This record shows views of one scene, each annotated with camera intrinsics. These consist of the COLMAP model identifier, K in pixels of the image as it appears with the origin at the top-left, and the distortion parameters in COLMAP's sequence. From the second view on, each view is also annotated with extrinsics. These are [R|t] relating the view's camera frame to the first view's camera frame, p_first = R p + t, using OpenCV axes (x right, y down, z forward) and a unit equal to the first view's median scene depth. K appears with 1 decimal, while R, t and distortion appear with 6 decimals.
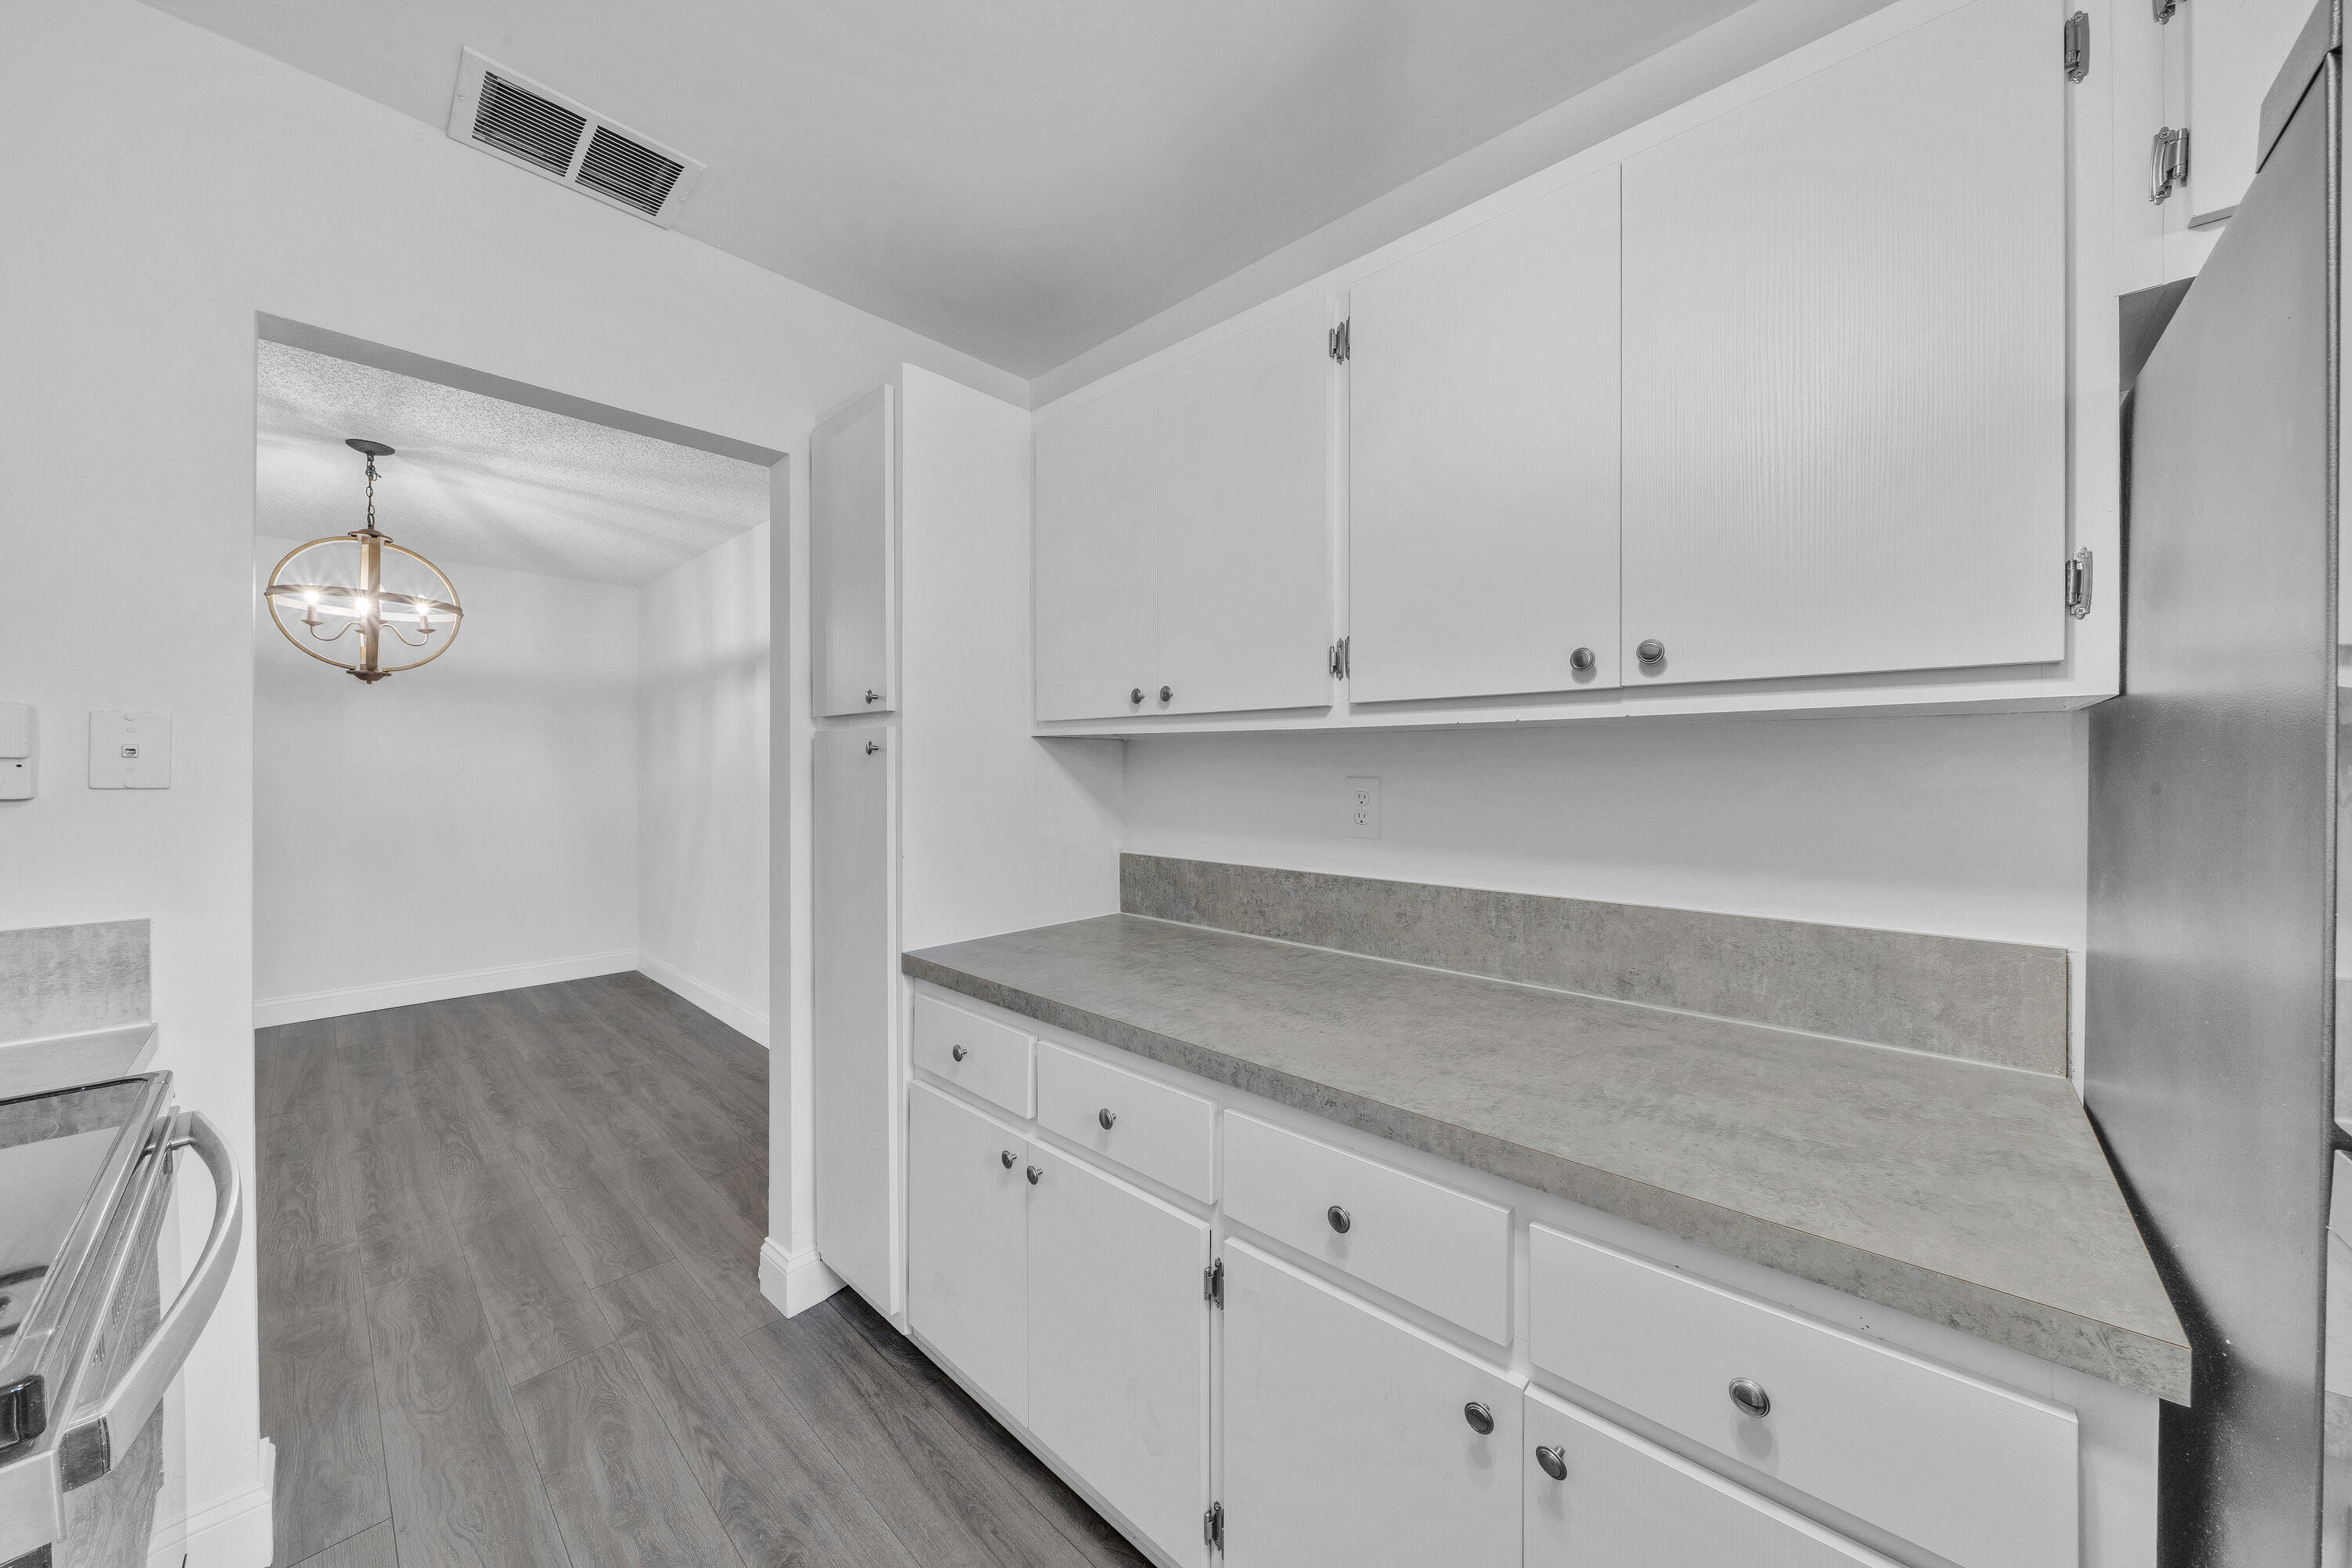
lens RADIAL K [[805.0, 0, 1176.0], [0, 805.0, 784.0], [0, 0, 1]] dist [-0.000543, 0.000015]
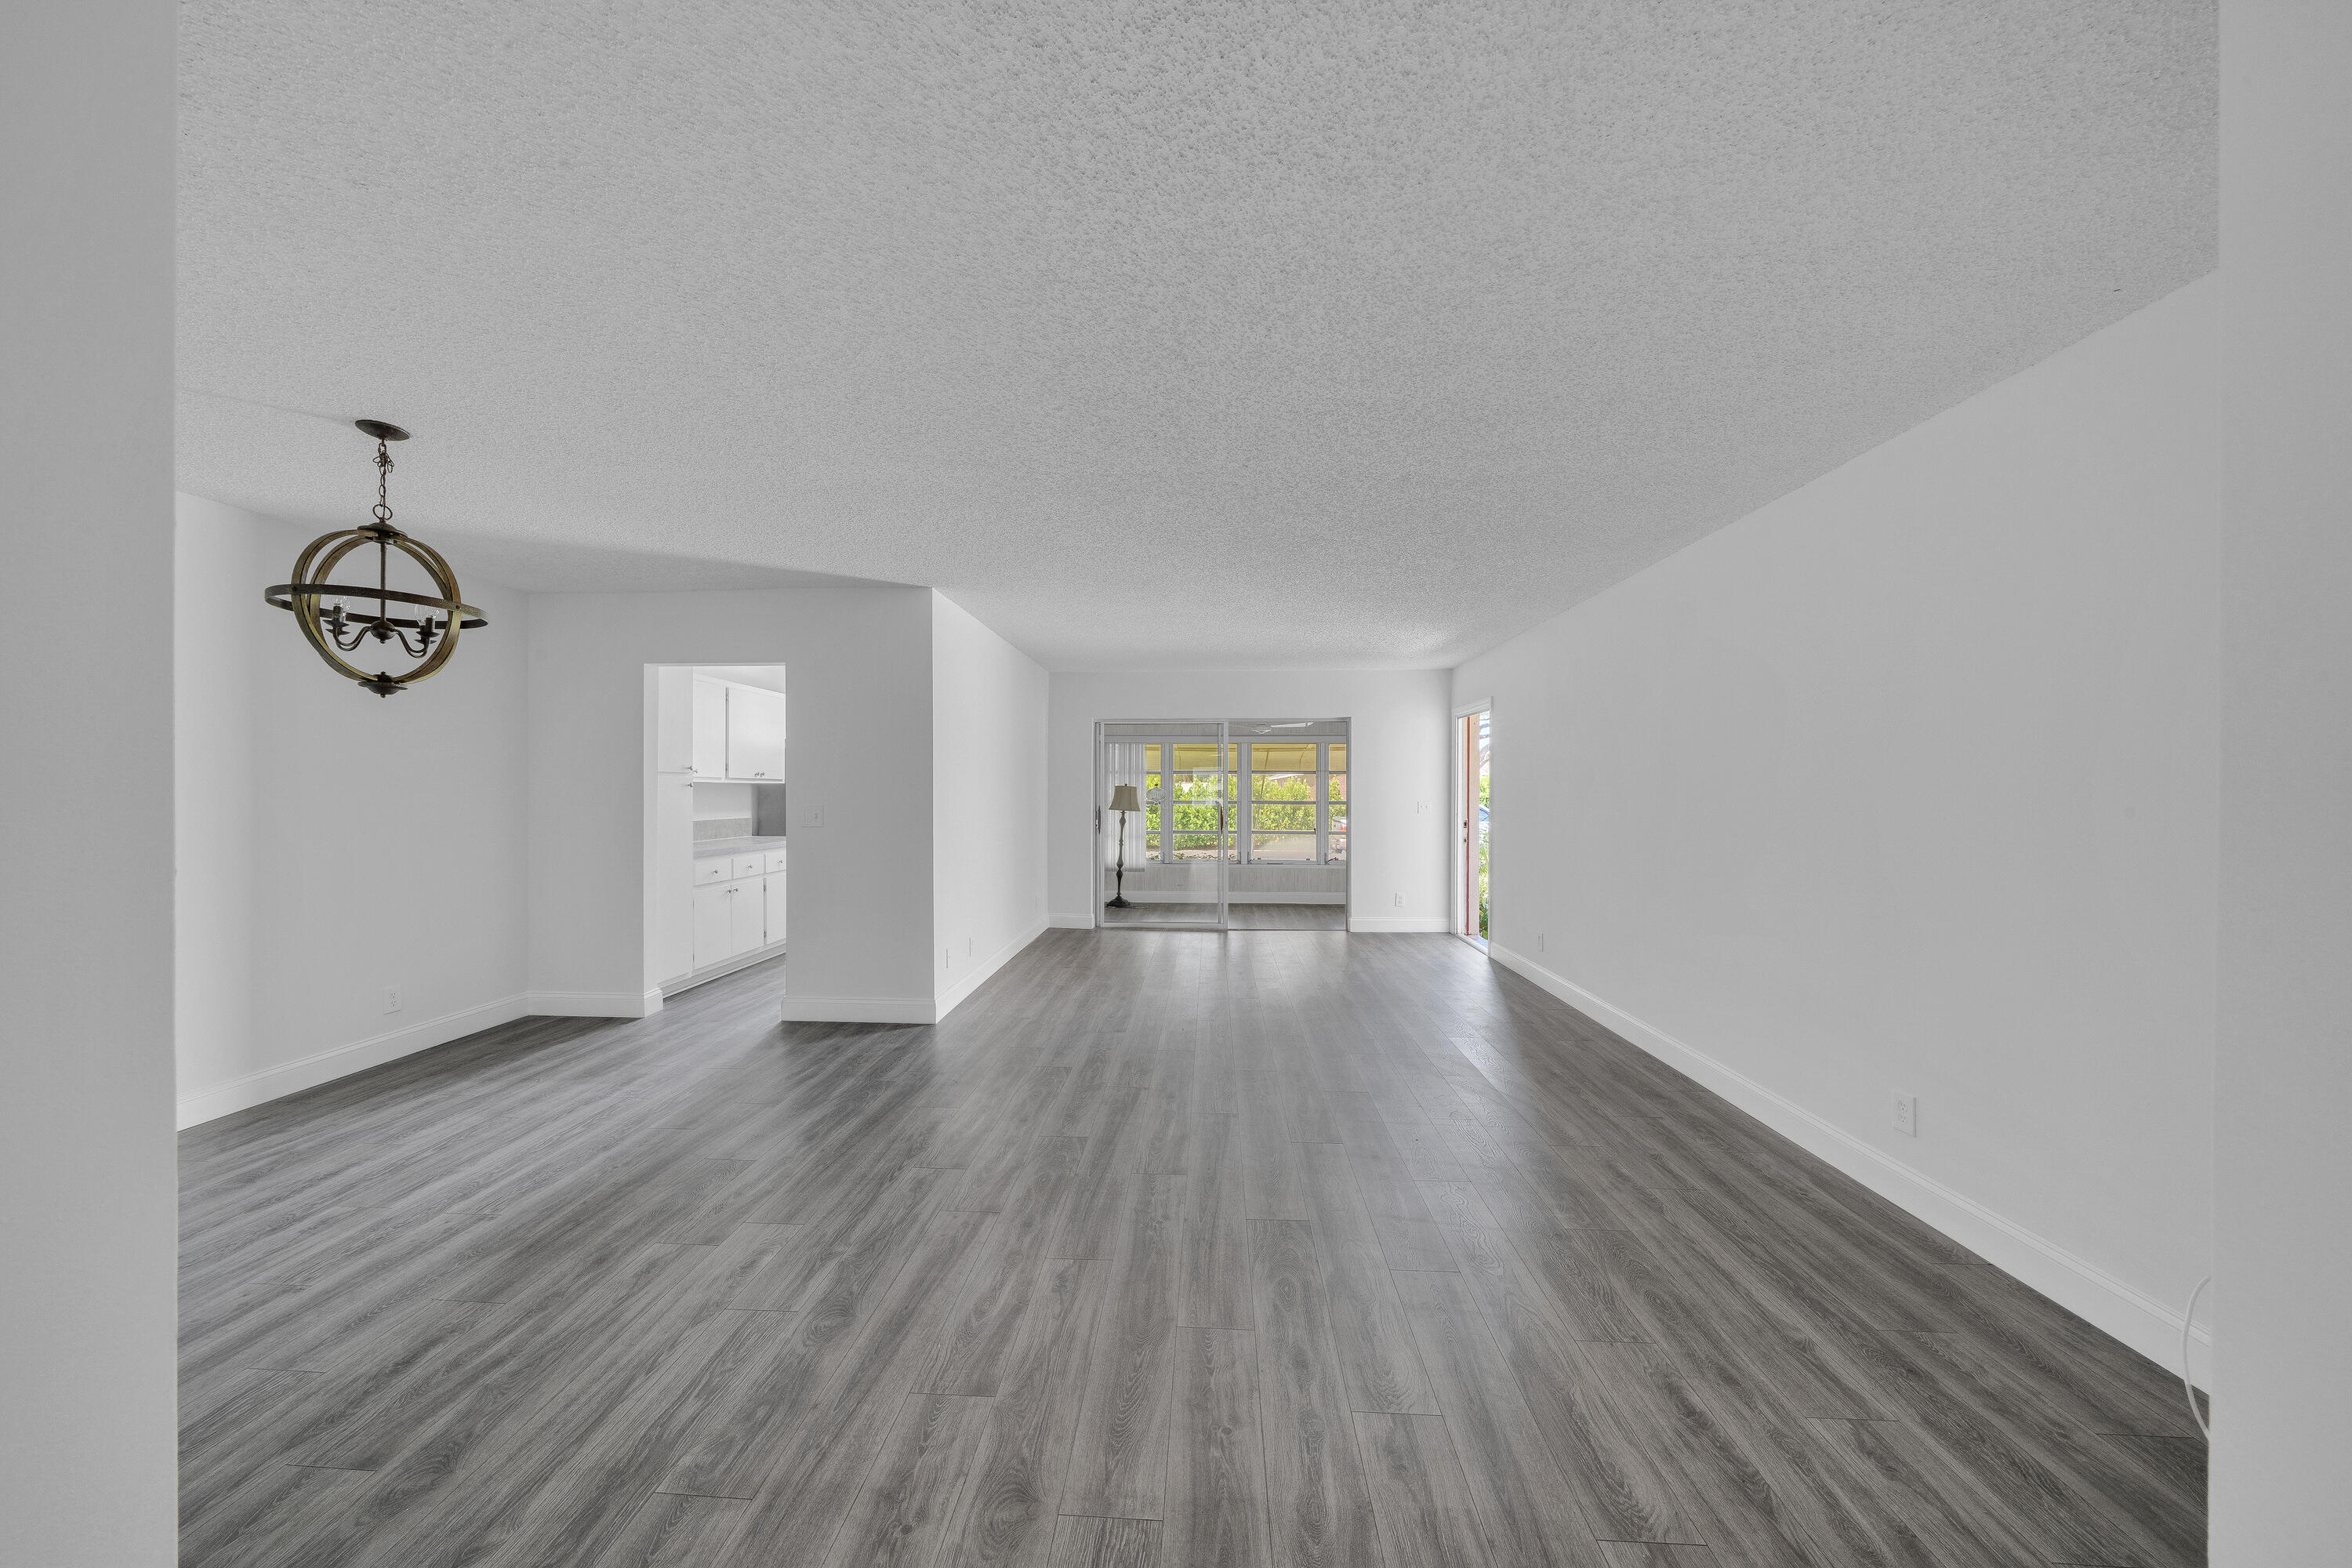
lens RADIAL K [[819.7, 0, 1179.8], [0, 819.7, 778.4], [0, 0, 1]] dist [0.000561, -0.002168]
pose [[-0.642693, 0.007239, 0.766090, -2.255926], [0.007086, 0.999969, -0.003504, -0.025006], [-0.766091, 0.003177, -0.642724, 0.908447]]
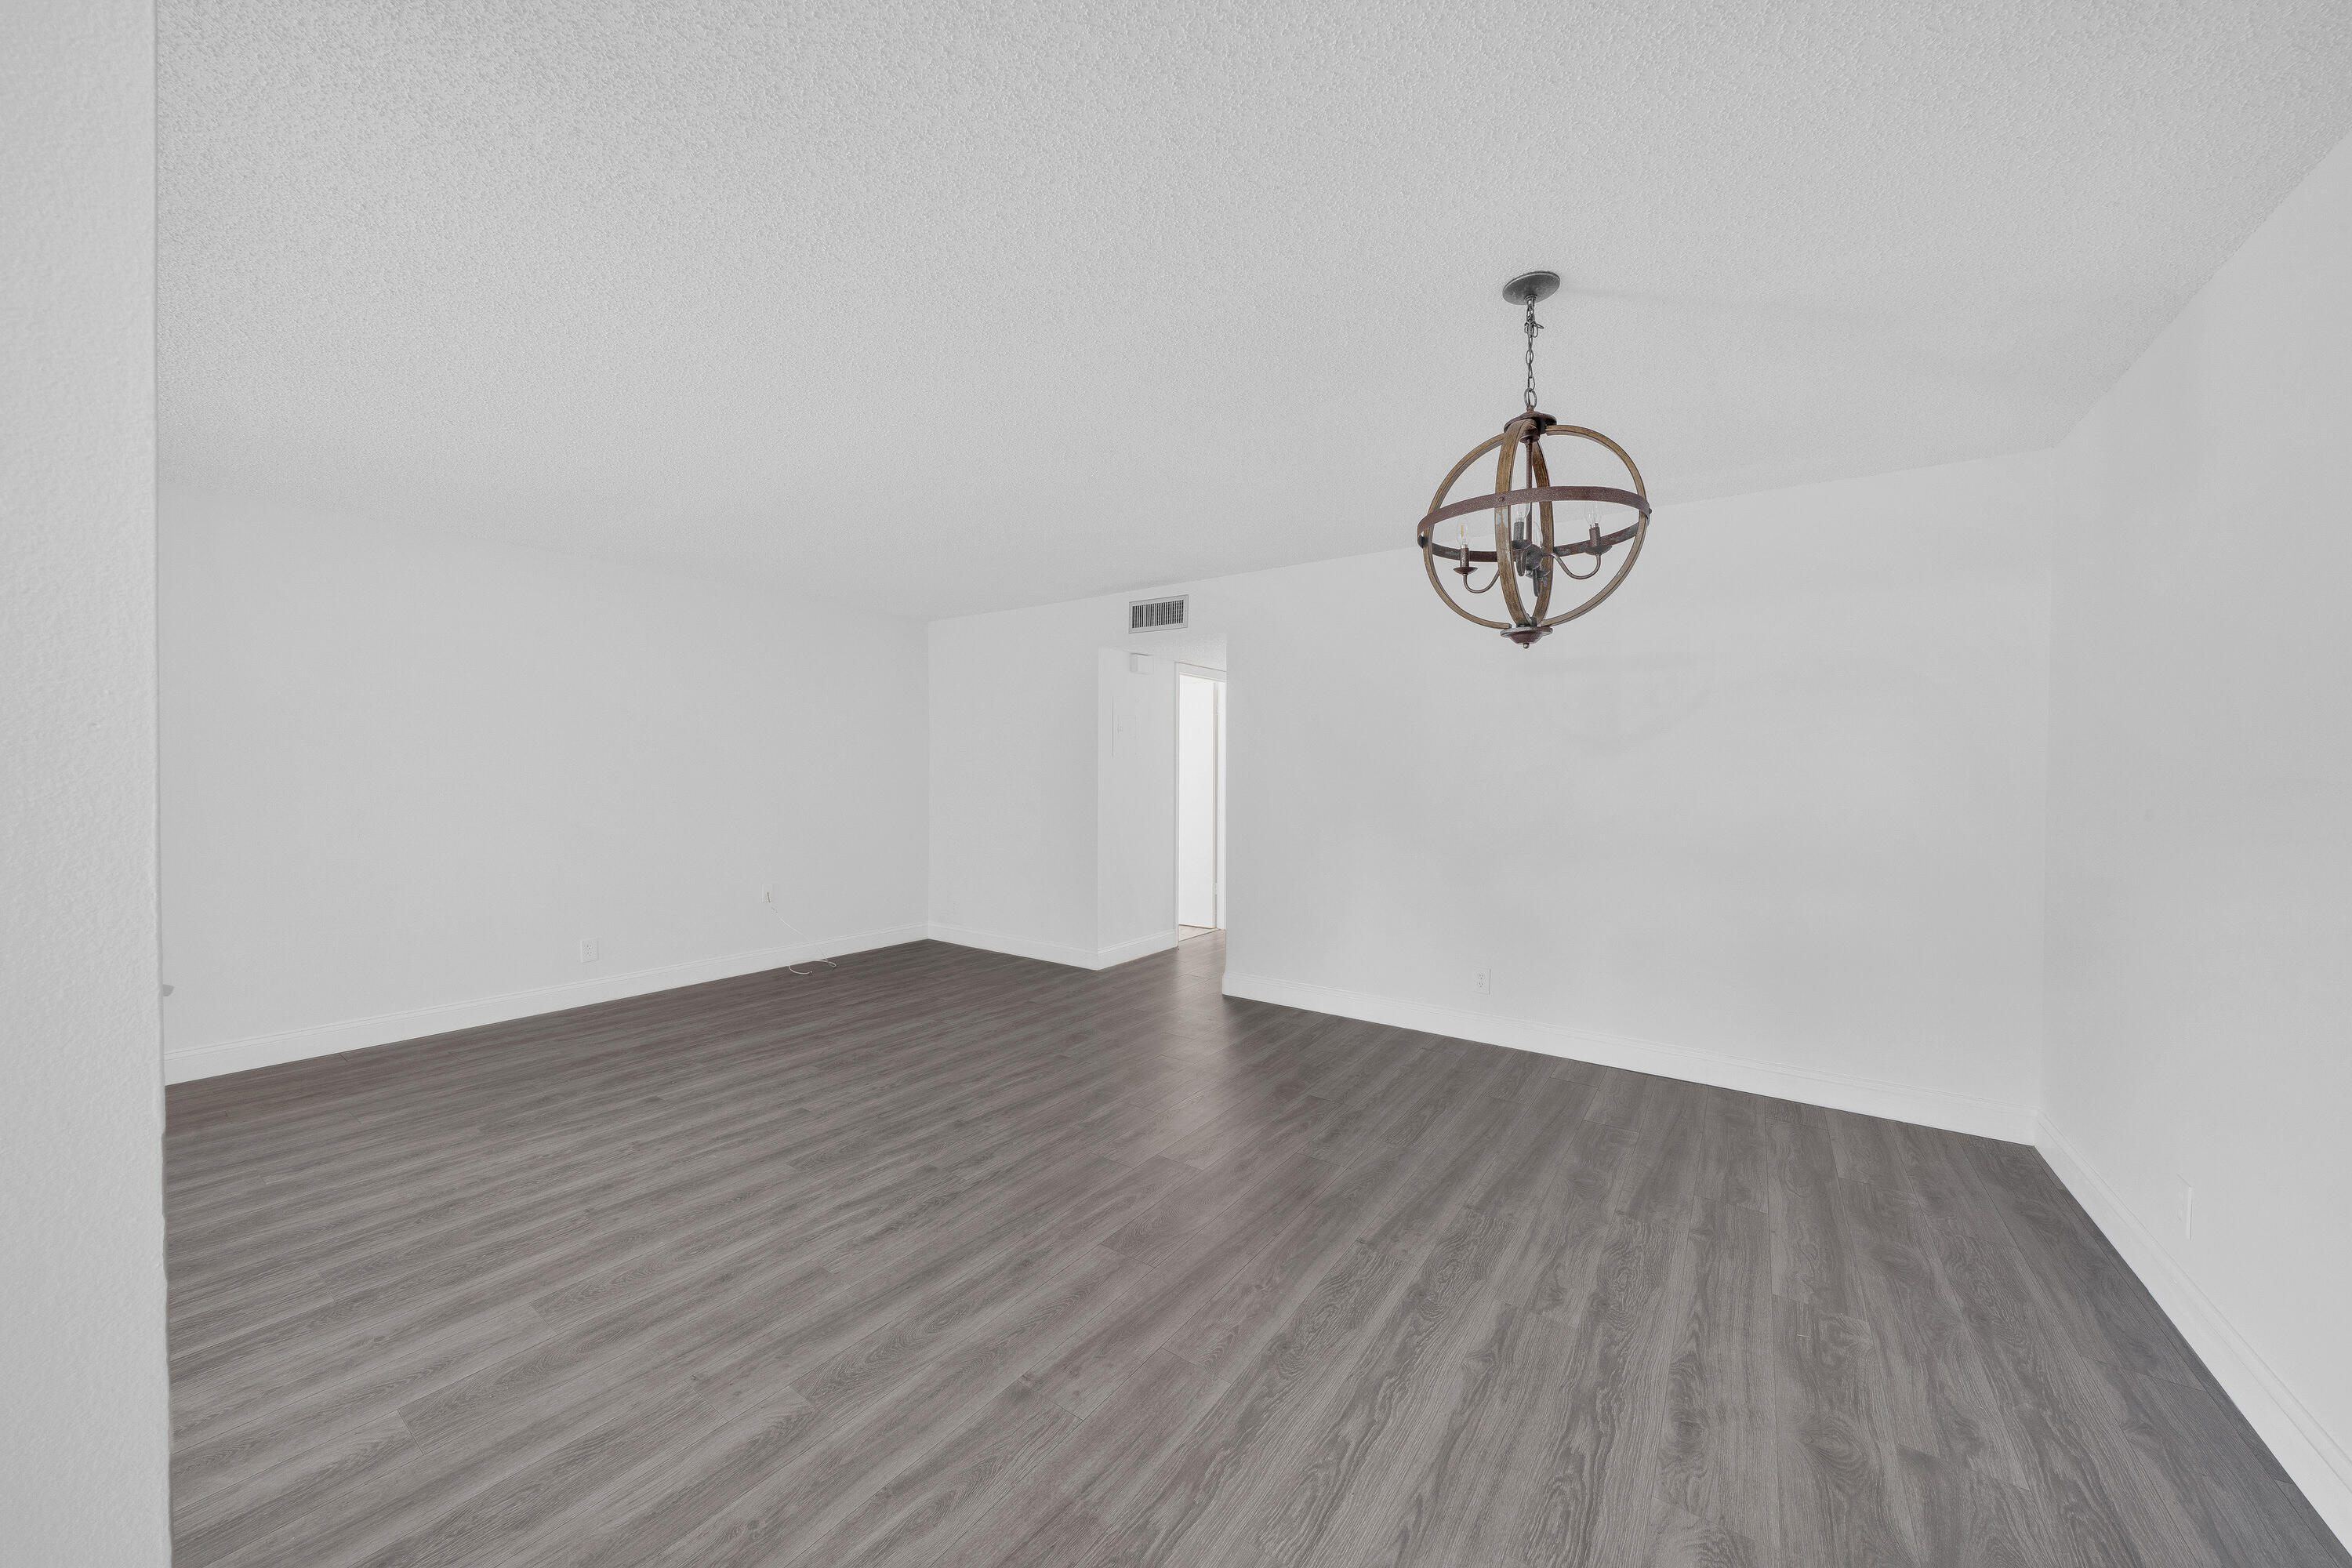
lens RADIAL K [[819.7, 0, 1179.8], [0, 819.7, 778.4], [0, 0, 1]] dist [0.000561, -0.002168]
pose [[0.138731, 0.003843, -0.990323, -0.369429], [-0.020864, 0.999782, 0.000957, -0.010320], [0.990110, 0.020530, 0.138781, 0.620734]]
